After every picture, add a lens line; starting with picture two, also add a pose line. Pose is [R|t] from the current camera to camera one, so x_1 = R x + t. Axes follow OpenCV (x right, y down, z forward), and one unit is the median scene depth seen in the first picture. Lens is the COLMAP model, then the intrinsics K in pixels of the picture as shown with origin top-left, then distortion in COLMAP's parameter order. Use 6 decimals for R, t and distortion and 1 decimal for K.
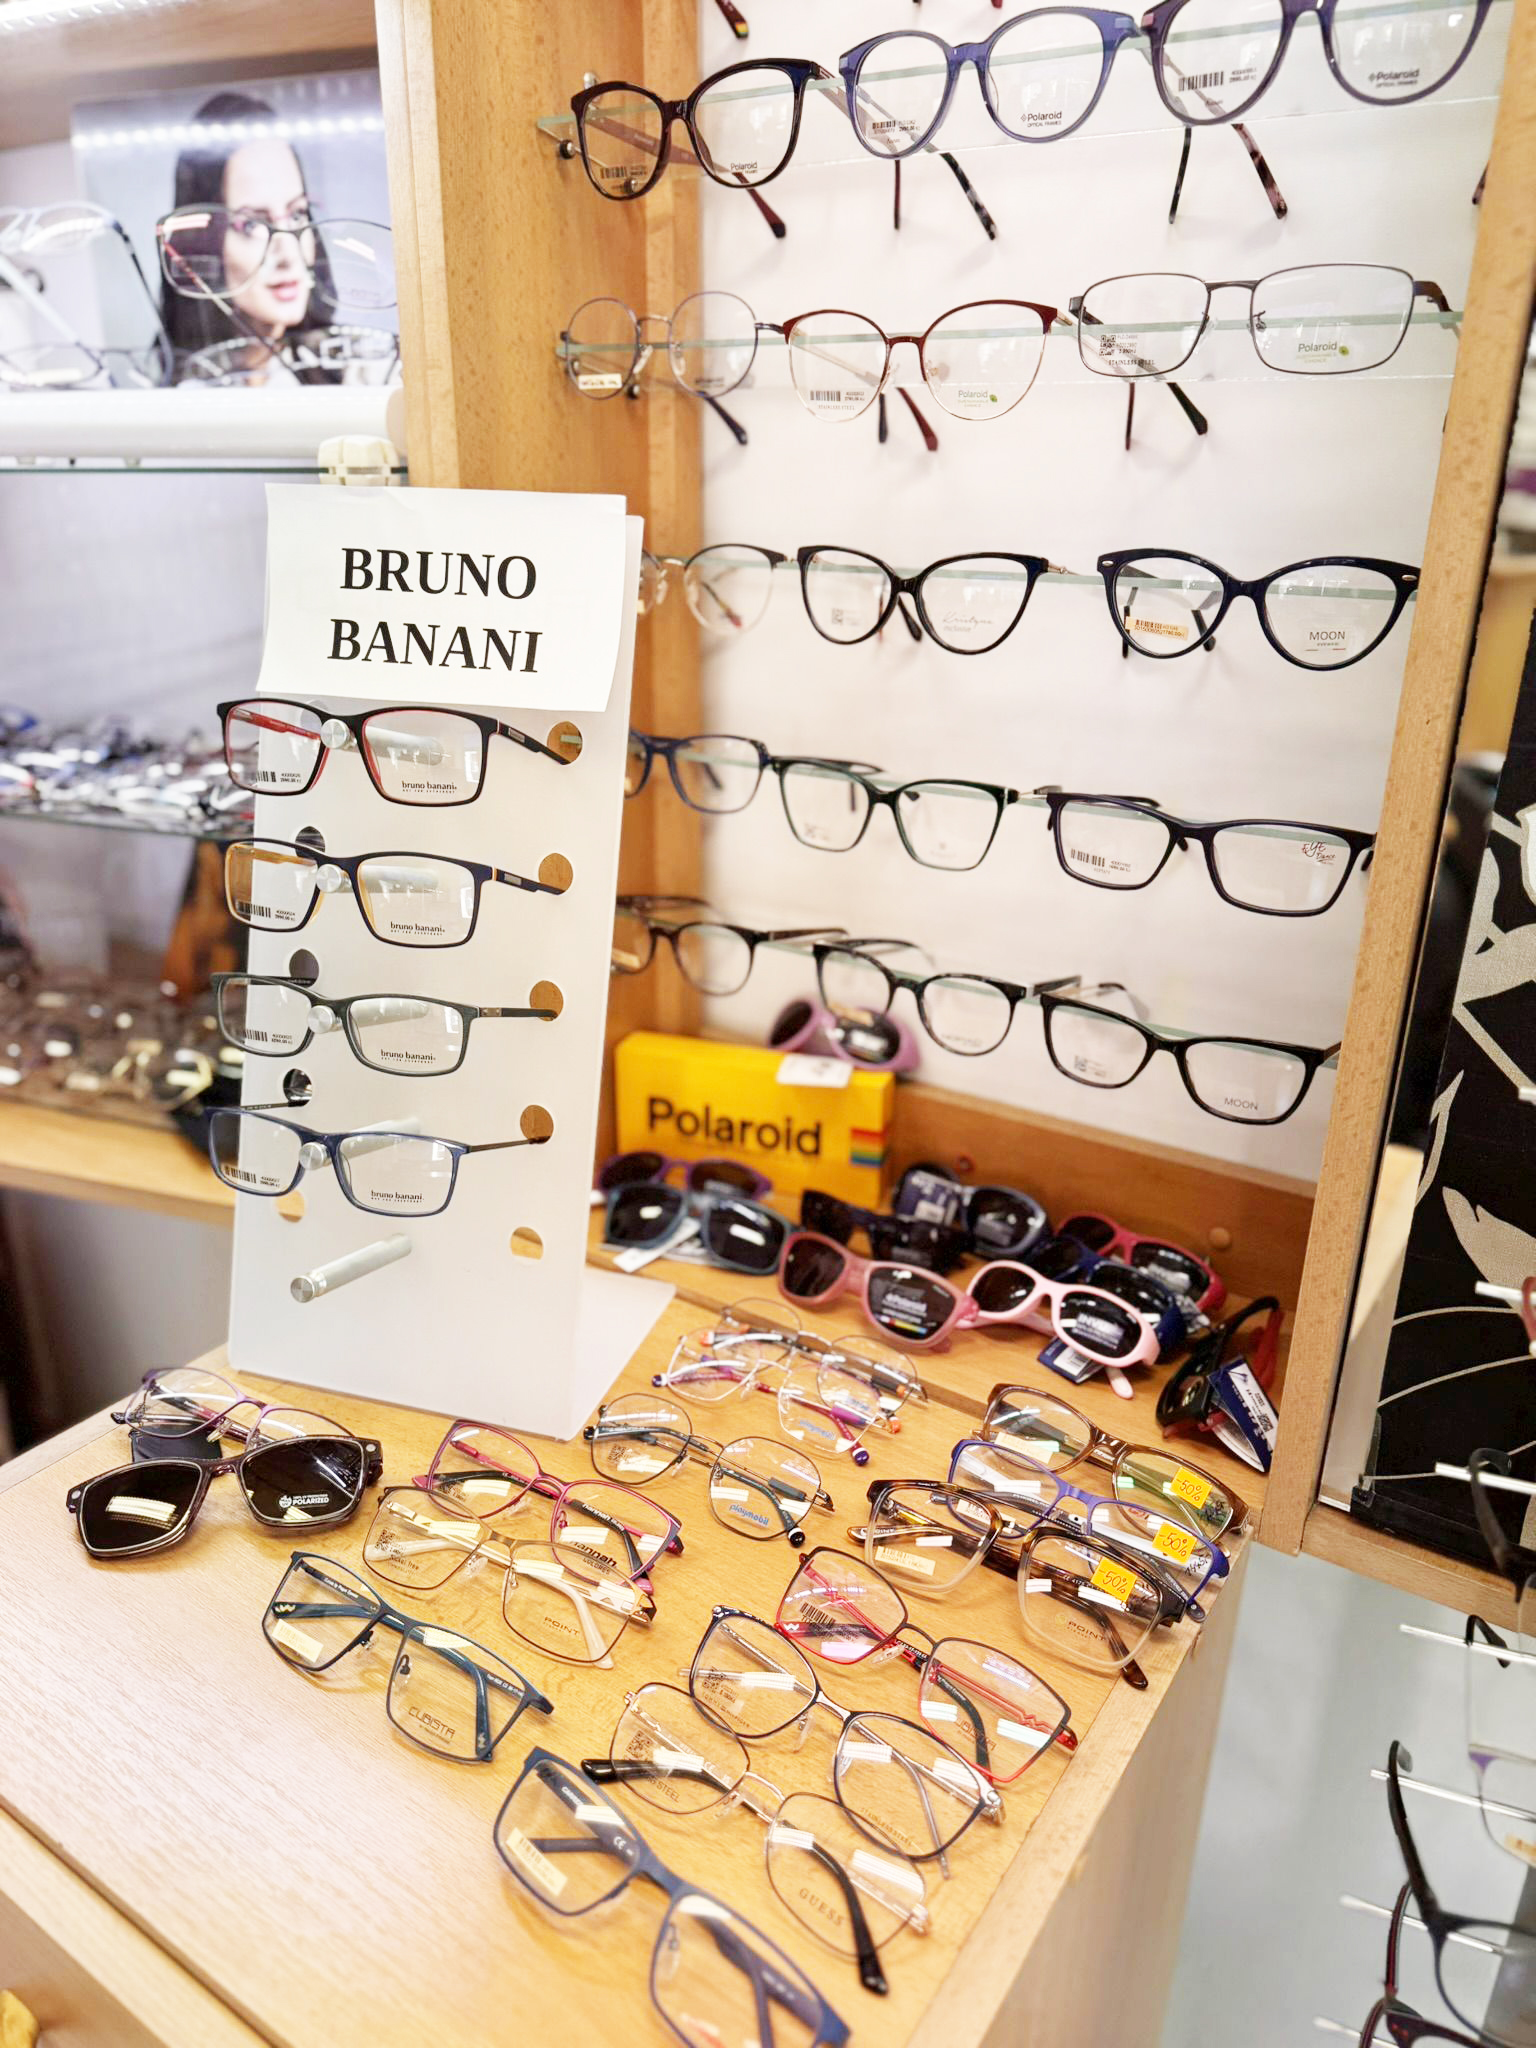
lens RADIAL K [[1438.4, 0, 768.9], [0, 1438.4, 1018.9], [0, 0, 1]] dist [0.006753, -0.000065]
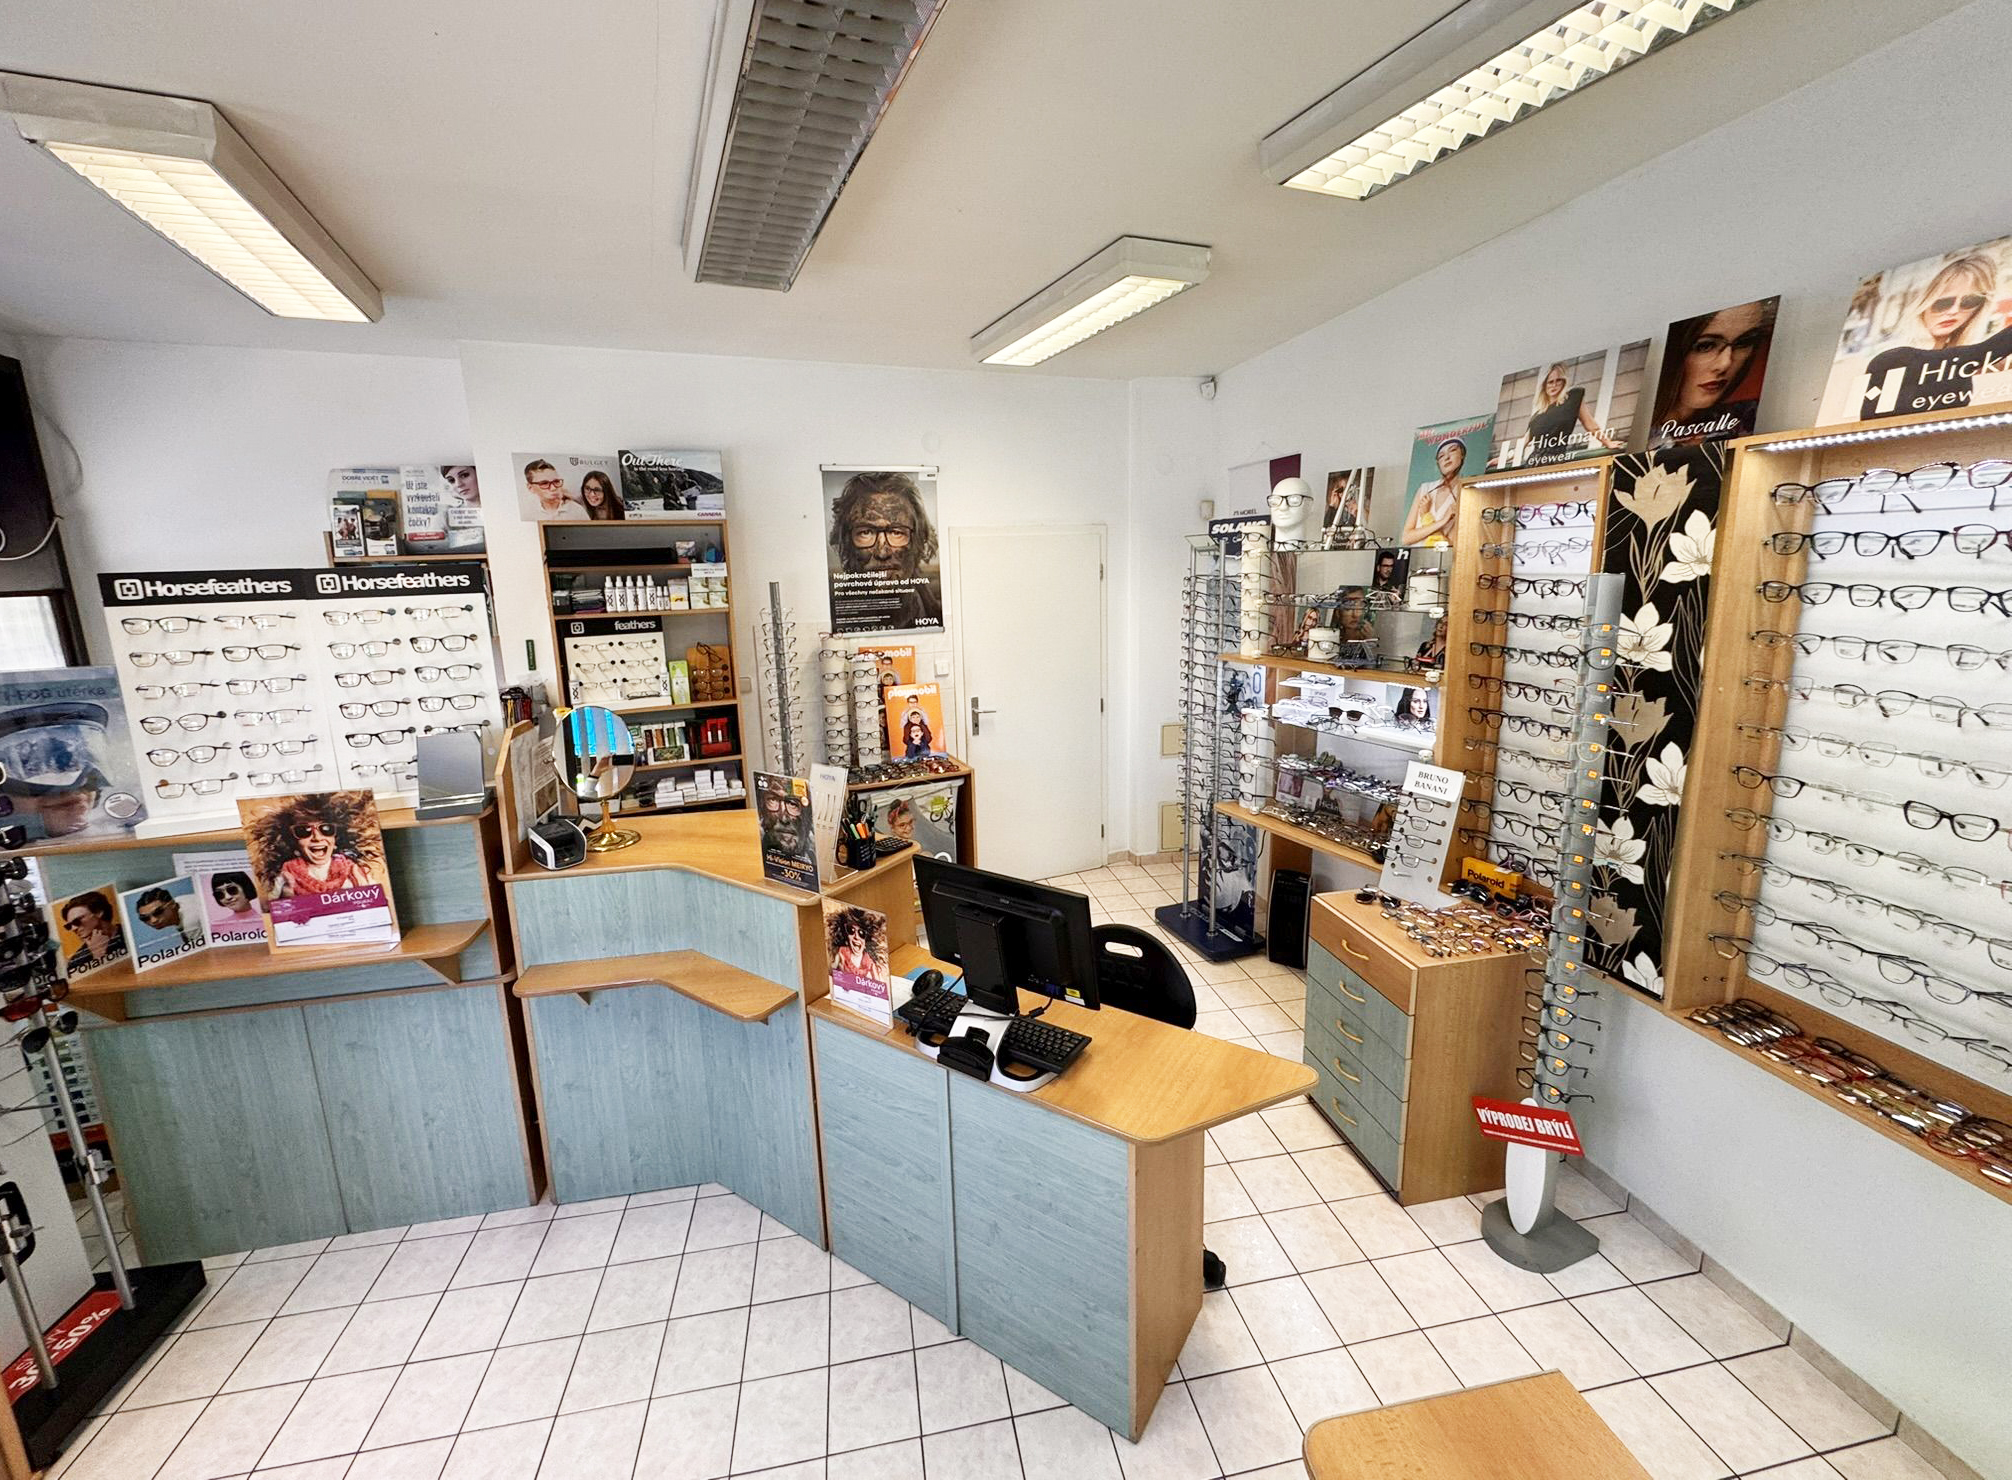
lens RADIAL K [[834.7, 0, 1008.0], [0, 834.7, 725.0], [0, 0, 1]] dist [0.000391, 0.000004]
pose [[0.710599, 0.108597, -0.695166, 0.794484], [-0.214126, 0.974530, -0.066641, 0.108792], [0.670223, 0.196208, 0.715754, -2.417927]]
